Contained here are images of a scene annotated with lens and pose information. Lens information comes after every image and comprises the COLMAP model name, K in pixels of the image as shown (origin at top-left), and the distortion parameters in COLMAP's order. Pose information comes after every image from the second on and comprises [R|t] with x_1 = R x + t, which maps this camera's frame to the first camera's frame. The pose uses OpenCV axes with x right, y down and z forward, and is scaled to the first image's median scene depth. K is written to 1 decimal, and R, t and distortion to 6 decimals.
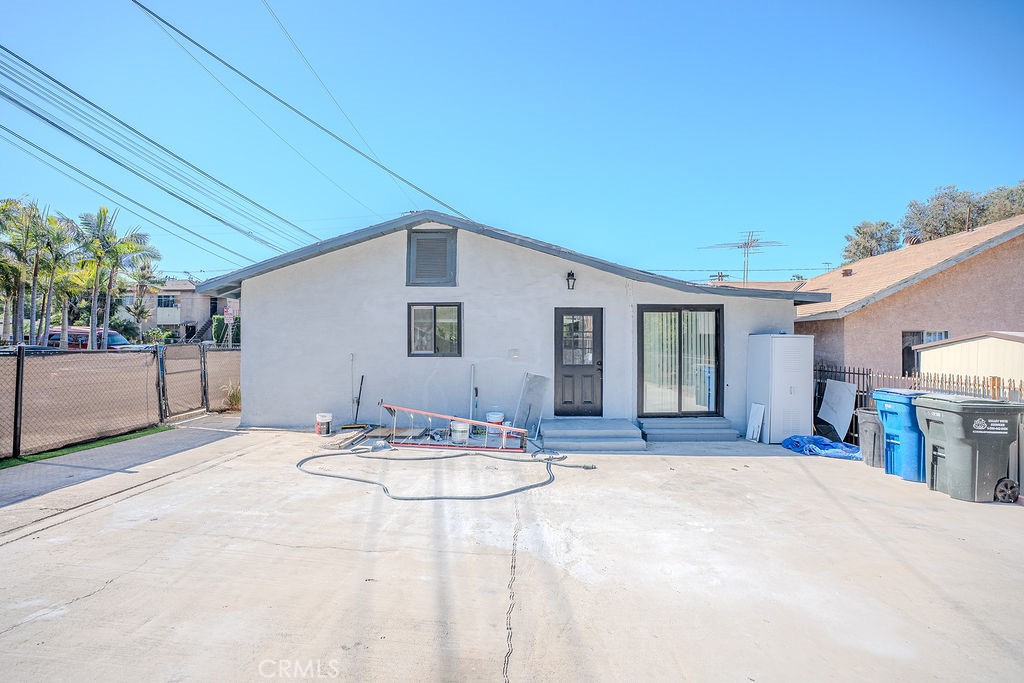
lens RADIAL K [[448.8, 0, 512.0], [0, 448.8, 341.5], [0, 0, 1]] dist [-0.000955, 0.000043]
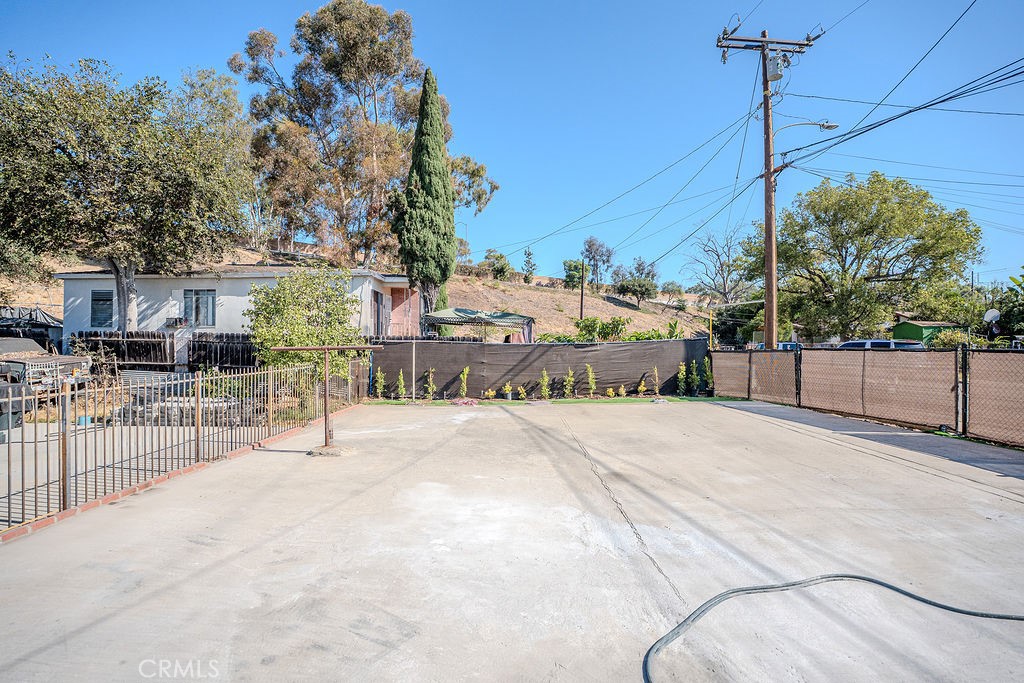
lens RADIAL K [[448.8, 0, 512.0], [0, 448.8, 341.5], [0, 0, 1]] dist [-0.000955, 0.000043]
pose [[-0.999515, -0.011948, -0.028753, 0.313190], [-0.011685, 0.999889, -0.009271, 0.008955], [0.028861, -0.008931, -0.999544, 1.947004]]
